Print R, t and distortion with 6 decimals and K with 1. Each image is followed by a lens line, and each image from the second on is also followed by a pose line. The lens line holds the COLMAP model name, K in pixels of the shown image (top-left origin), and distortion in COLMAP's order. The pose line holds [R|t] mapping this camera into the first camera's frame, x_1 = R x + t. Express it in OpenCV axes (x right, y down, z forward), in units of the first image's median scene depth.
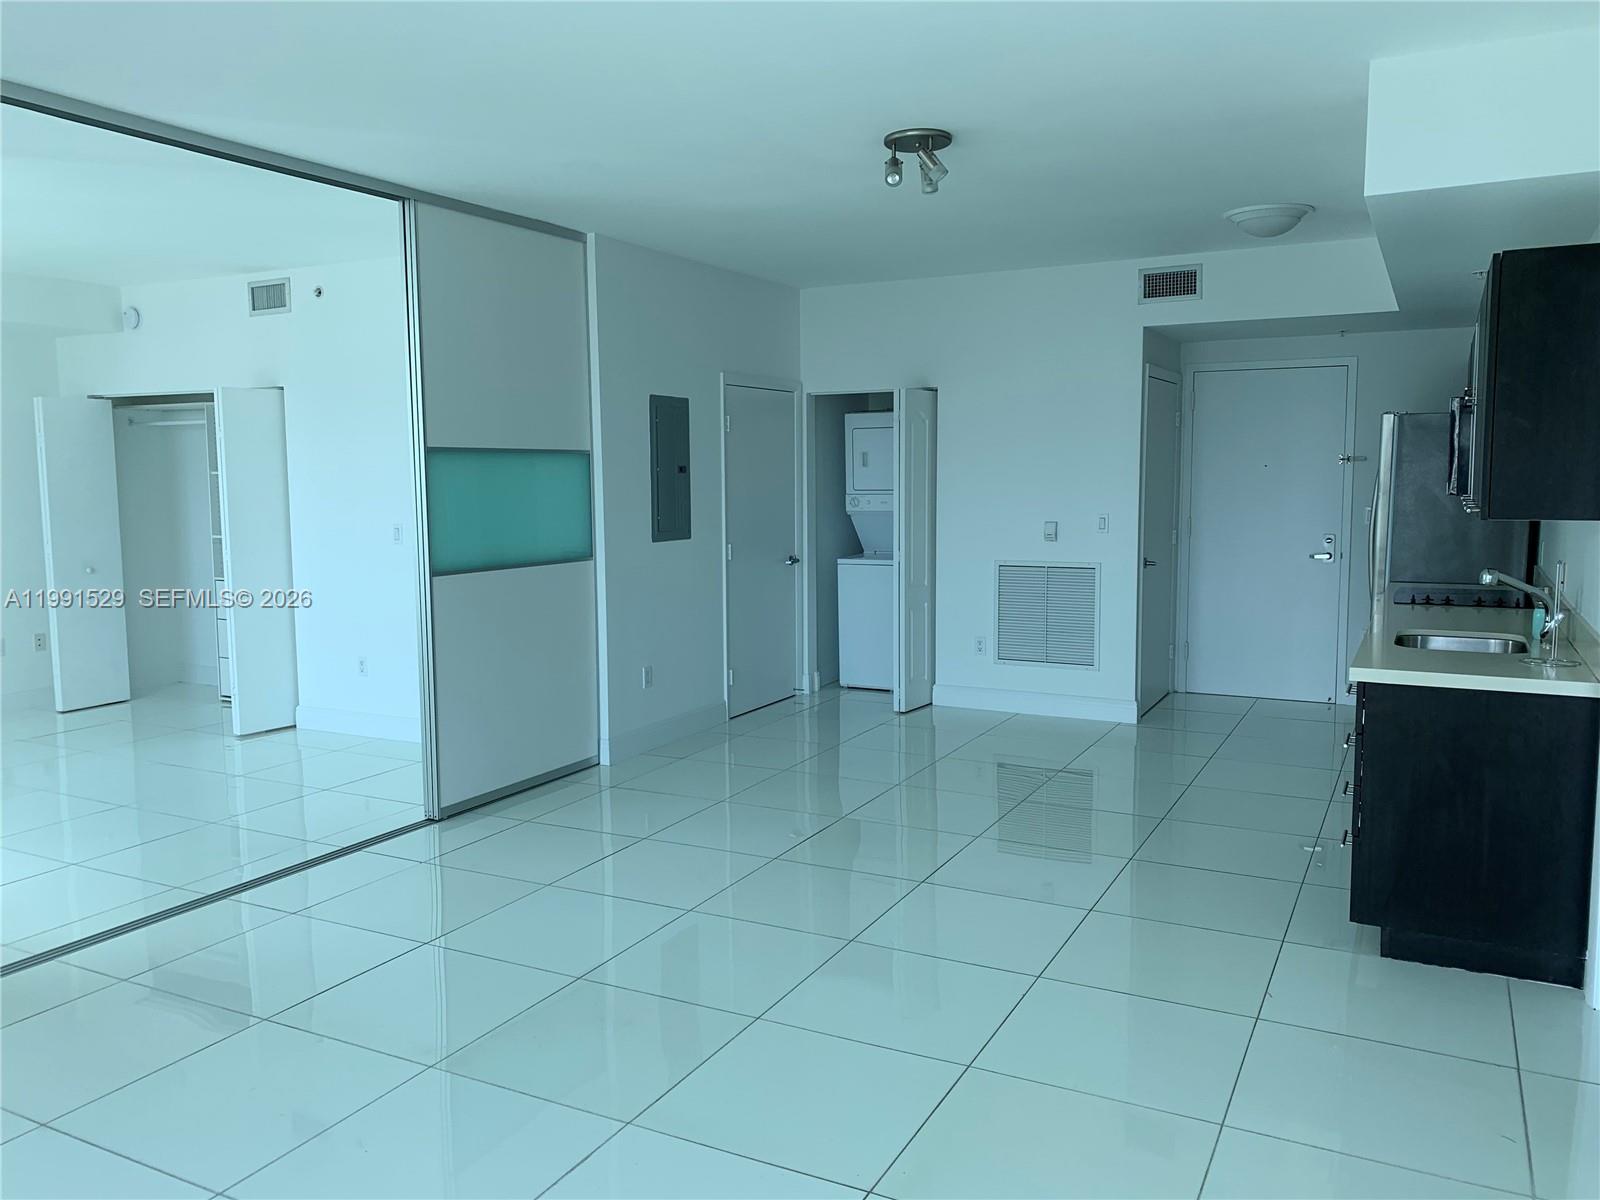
lens RADIAL K [[1239.8, 0, 793.8], [0, 1239.8, 605.6], [0, 0, 1]] dist [0.039948, -0.018576]
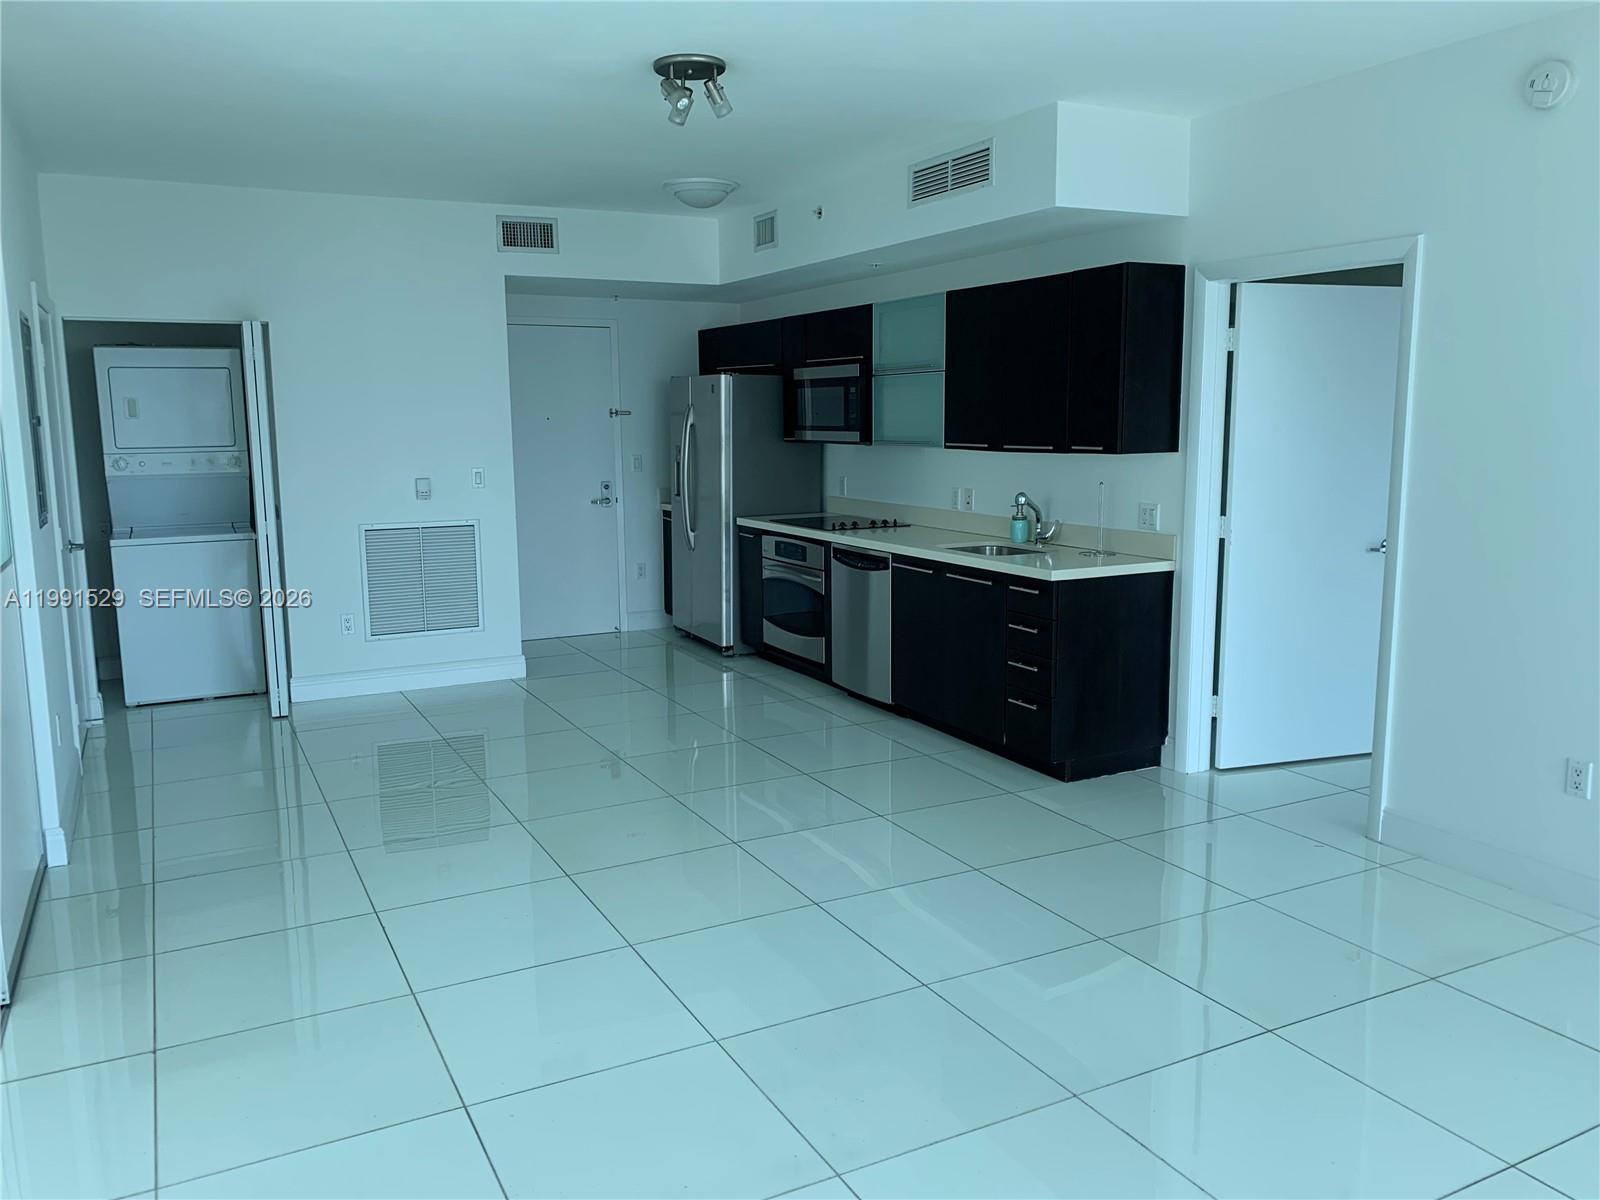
lens RADIAL K [[1239.8, 0, 792.4], [0, 1239.8, 604.4], [0, 0, 1]] dist [0.039948, -0.018576]
pose [[0.565547, -0.123989, 0.815342, -0.406885], [0.095063, 0.991845, 0.084891, -0.027388], [-0.819219, 0.029499, 0.572722, 0.250923]]
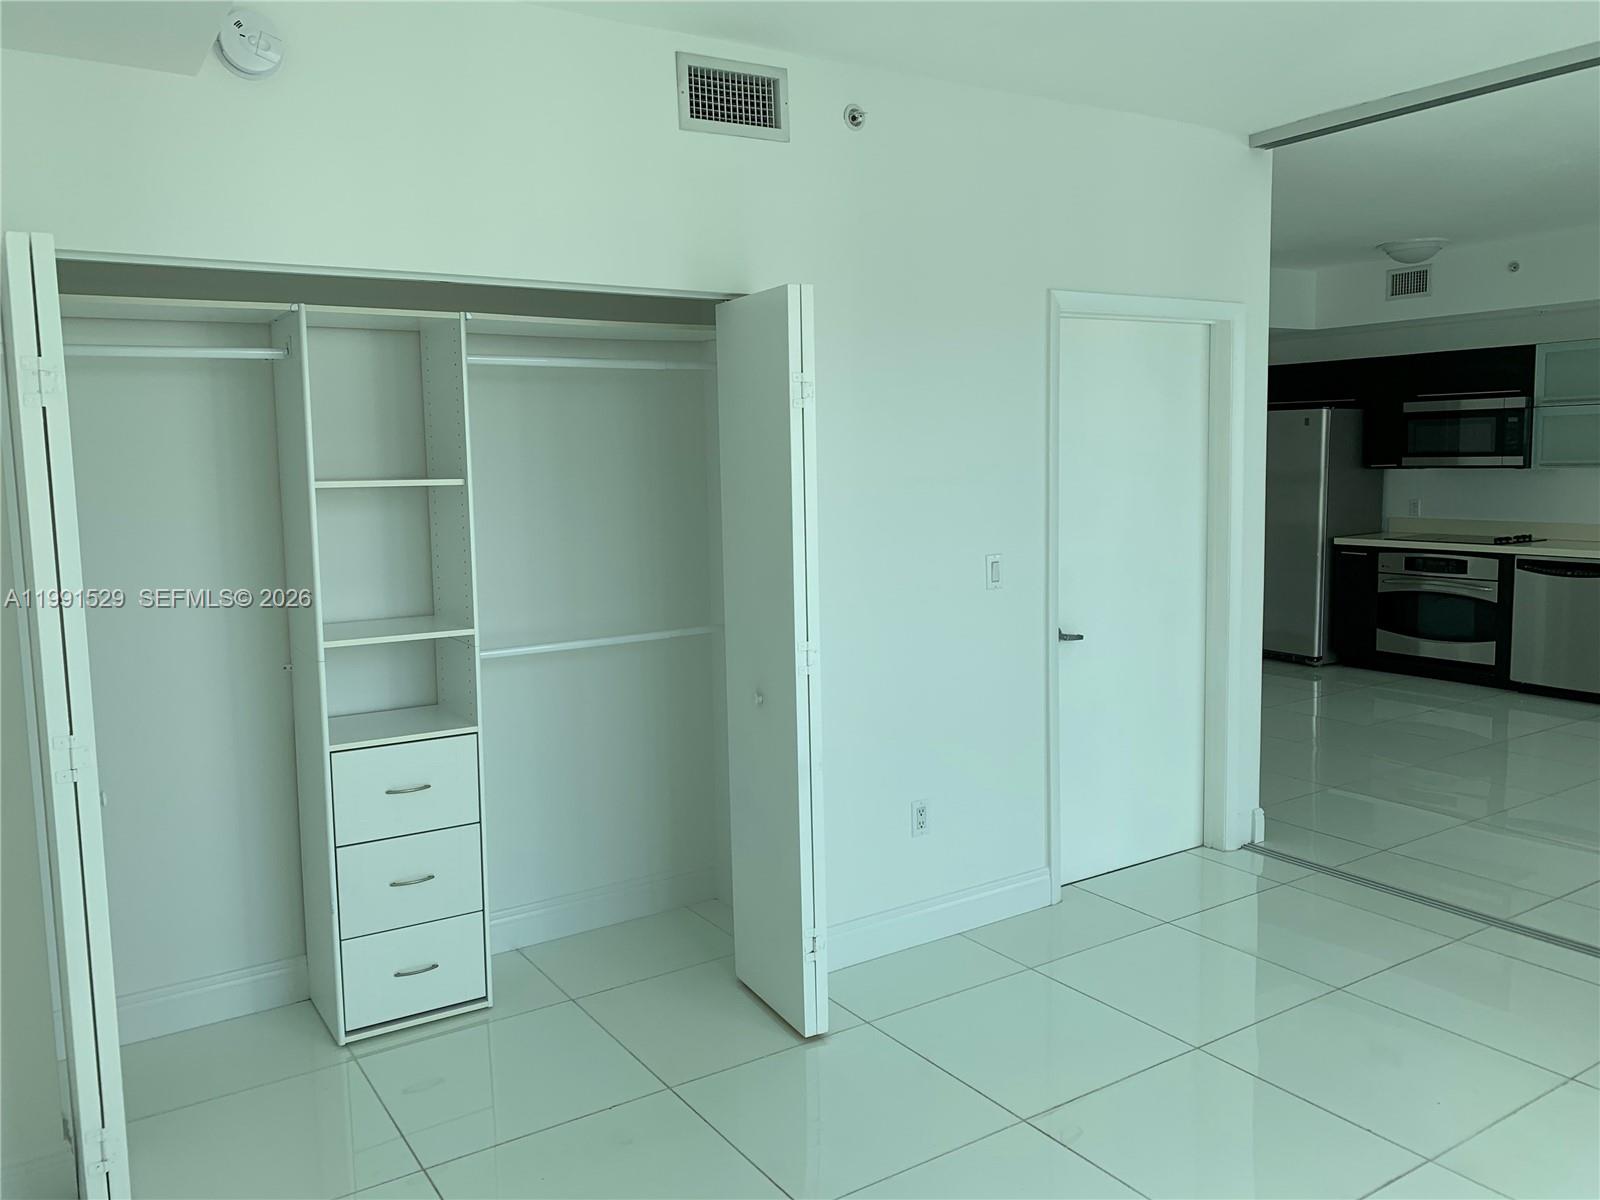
lens RADIAL K [[1239.8, 0, 799.2], [0, 1239.8, 586.2], [0, 0, 1]] dist [0.039948, -0.018576]
pose [[0.467650, -0.098130, 0.878450, -0.762777], [0.115533, 0.992079, 0.049318, -0.077557], [-0.876331, 0.078426, 0.475283, 0.702994]]
